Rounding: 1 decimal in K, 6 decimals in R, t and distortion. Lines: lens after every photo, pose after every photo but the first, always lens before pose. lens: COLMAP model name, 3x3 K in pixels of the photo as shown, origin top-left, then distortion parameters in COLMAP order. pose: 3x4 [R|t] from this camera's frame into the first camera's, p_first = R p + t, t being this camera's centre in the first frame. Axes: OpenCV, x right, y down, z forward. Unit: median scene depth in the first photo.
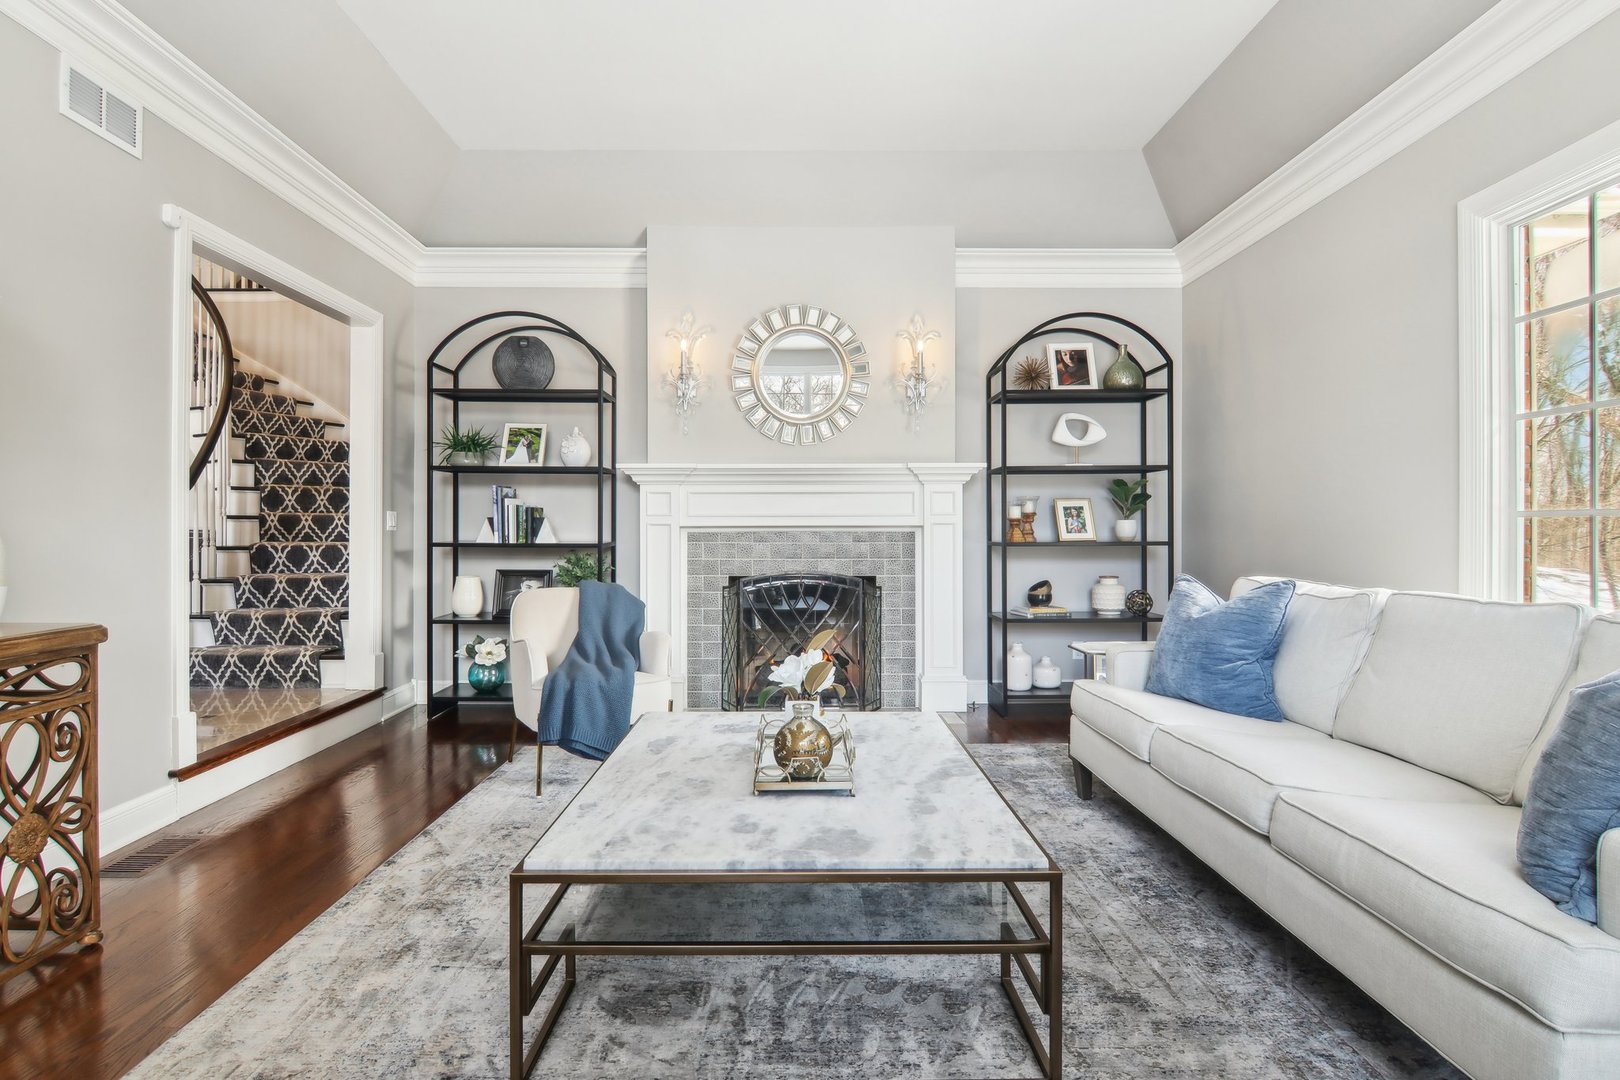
lens RADIAL K [[854.7, 0, 814.2], [0, 854.7, 522.9], [0, 0, 1]] dist [0.002997, 0.000136]
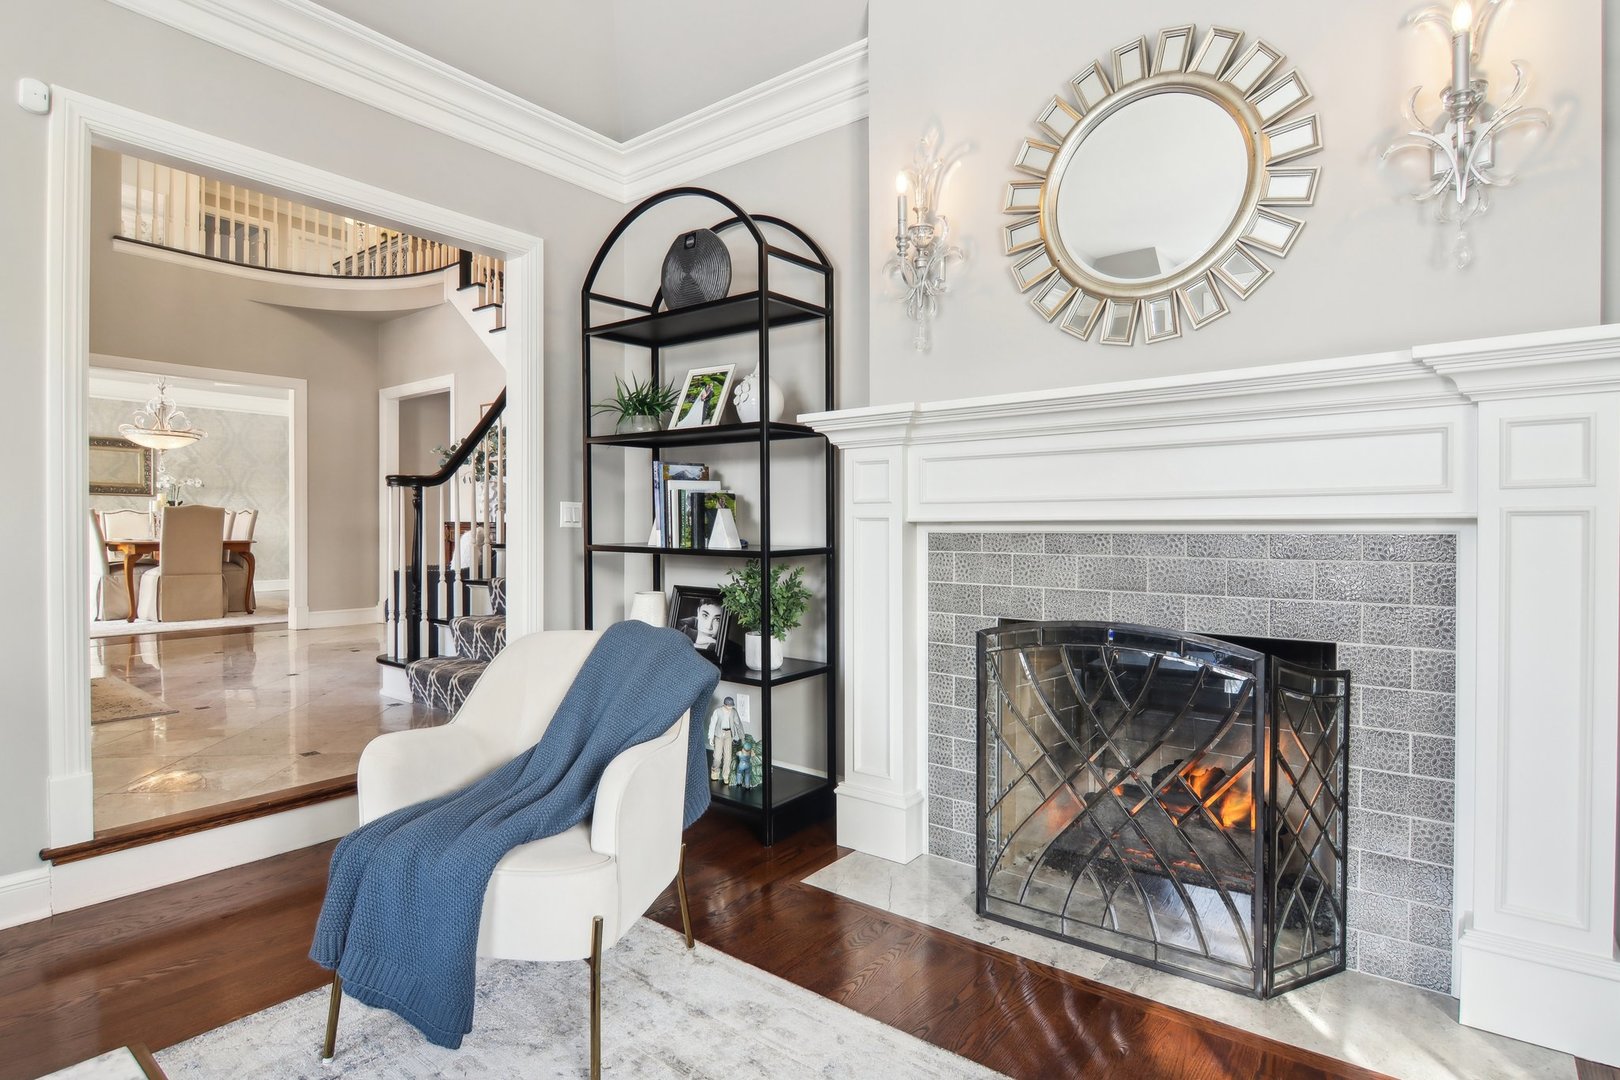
lens RADIAL K [[853.8, 0, 787.9], [0, 853.8, 533.2], [0, 0, 1]] dist [0.000532, -0.001057]
pose [[0.766565, 0.007927, -0.642117, 0.130857], [0.001748, 0.999894, 0.014430, 0.003357], [0.642164, -0.012184, 0.766470, 0.516072]]
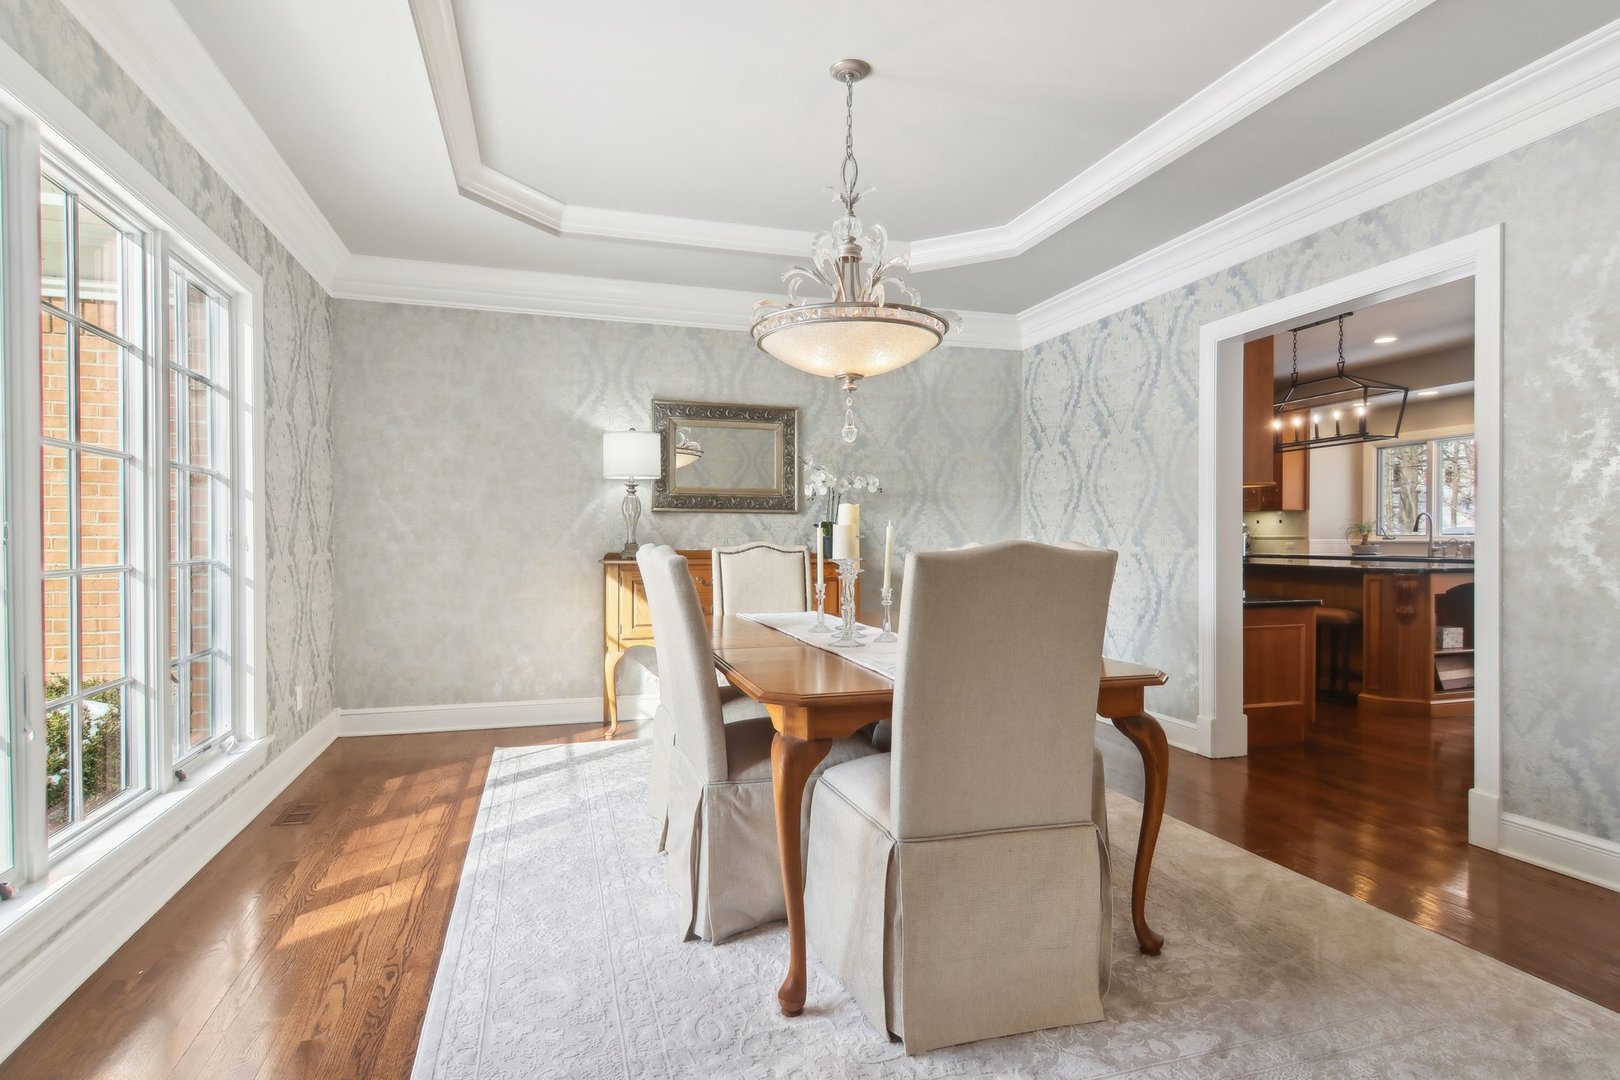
lens RADIAL K [[842.1, 0, 835.0], [0, 842.1, 534.1], [0, 0, 1]] dist [-0.000608, -0.000676]
pose [[0.318579, -0.005130, -0.947883, -1.363768], [0.010398, 0.999944, -0.001917, -0.031074], [0.947839, -0.009245, 0.318614, 0.823790]]
